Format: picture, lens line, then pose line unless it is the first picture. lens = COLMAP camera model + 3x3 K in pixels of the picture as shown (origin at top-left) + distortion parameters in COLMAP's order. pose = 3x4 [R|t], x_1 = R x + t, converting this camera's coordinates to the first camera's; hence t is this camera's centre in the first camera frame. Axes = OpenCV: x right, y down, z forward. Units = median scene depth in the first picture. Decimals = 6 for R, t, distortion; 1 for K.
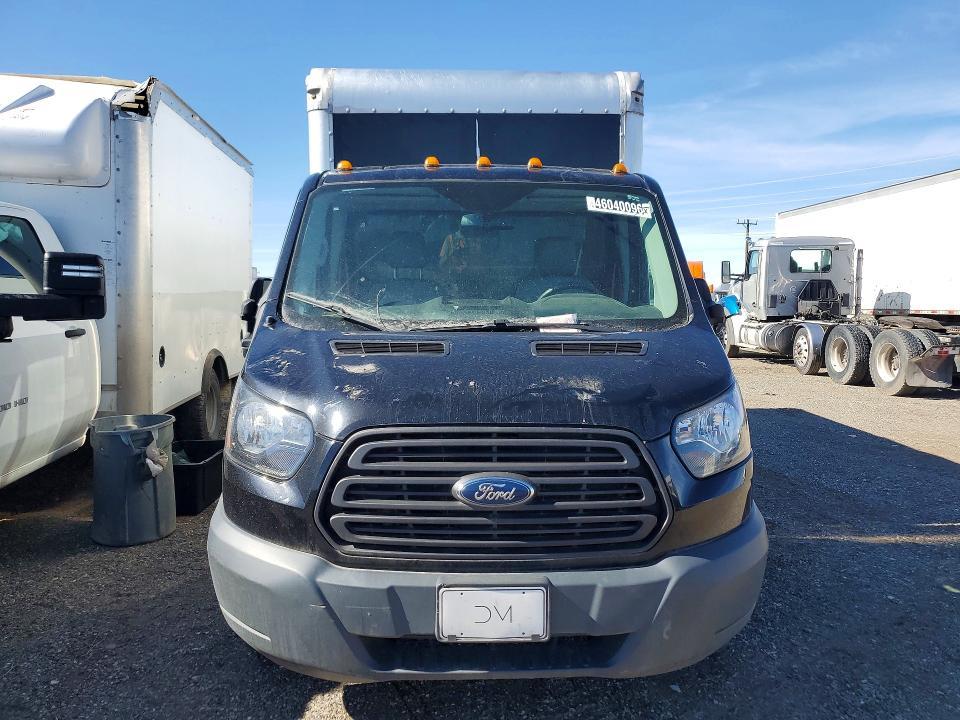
lens RADIAL K [[764.9, 0, 480.1], [0, 764.9, 327.7], [0, 0, 1]] dist [0.017349, -0.004125]
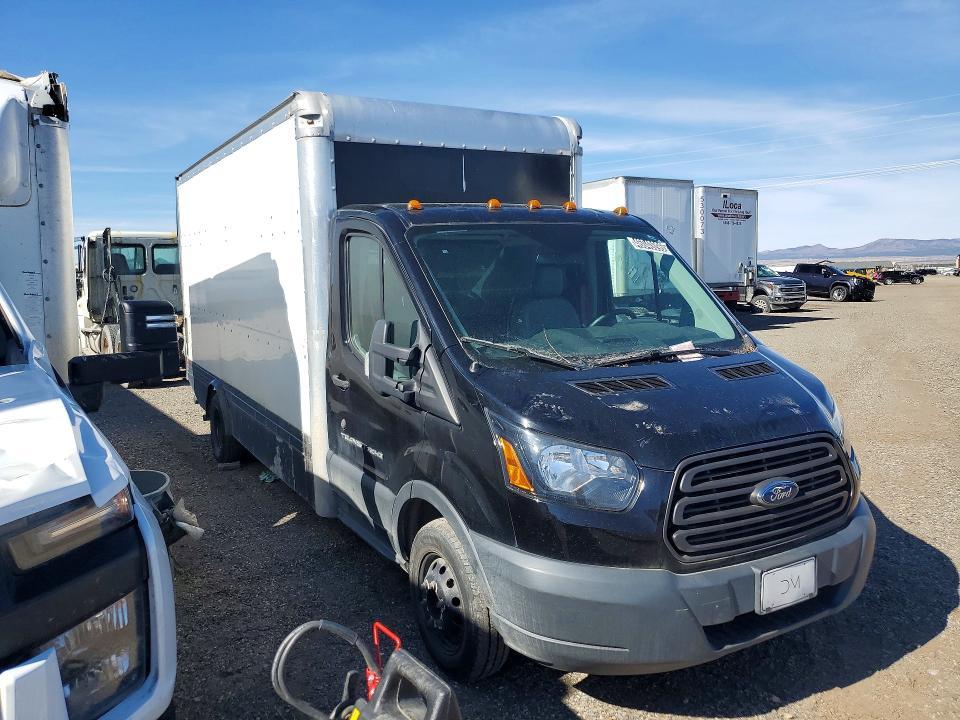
lens RADIAL K [[717.4, 0, 480.0], [0, 717.4, 360.0], [0, 0, 1]] dist [0.090606, -0.098814]
pose [[0.889959, -0.078141, 0.449296, -0.590026], [0.047583, 0.995744, 0.078926, -0.080194], [-0.453551, -0.048862, 0.889890, 0.088040]]
